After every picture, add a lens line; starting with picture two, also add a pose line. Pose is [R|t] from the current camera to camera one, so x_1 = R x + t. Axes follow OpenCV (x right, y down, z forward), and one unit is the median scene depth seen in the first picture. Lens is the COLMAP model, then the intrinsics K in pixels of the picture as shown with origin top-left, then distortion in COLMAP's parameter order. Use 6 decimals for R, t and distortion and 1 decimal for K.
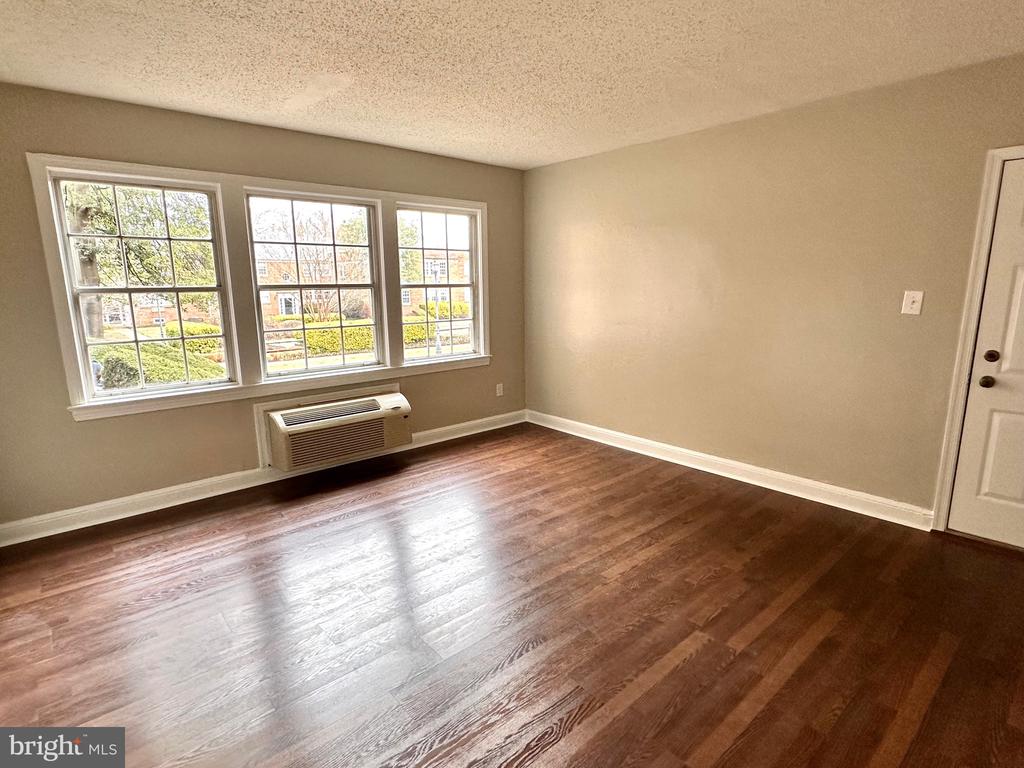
lens RADIAL K [[517.7, 0, 512.0], [0, 517.7, 384.0], [0, 0, 1]] dist [-0.017033, -0.000237]
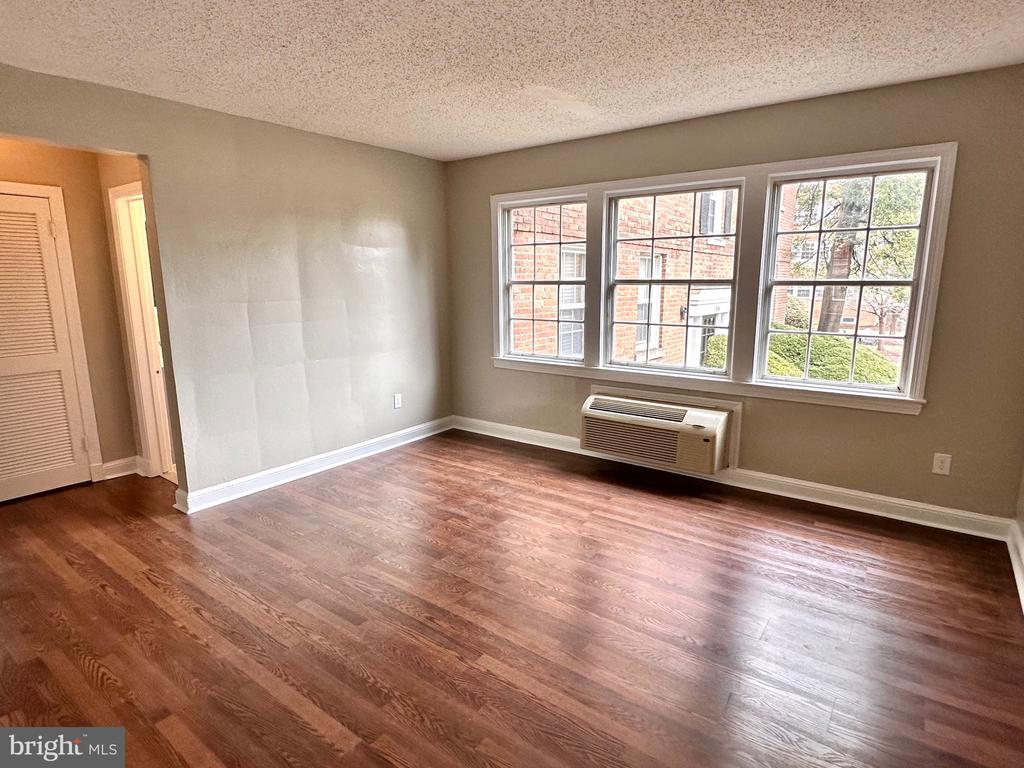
lens RADIAL K [[542.8, 0, 512.0], [0, 542.8, 384.0], [0, 0, 1]] dist [-0.000530, -0.000814]
pose [[0.235553, 0.191175, -0.952873, 0.576428], [-0.187222, 0.971023, 0.148534, -0.102945], [0.953658, 0.143411, 0.264520, 0.496346]]
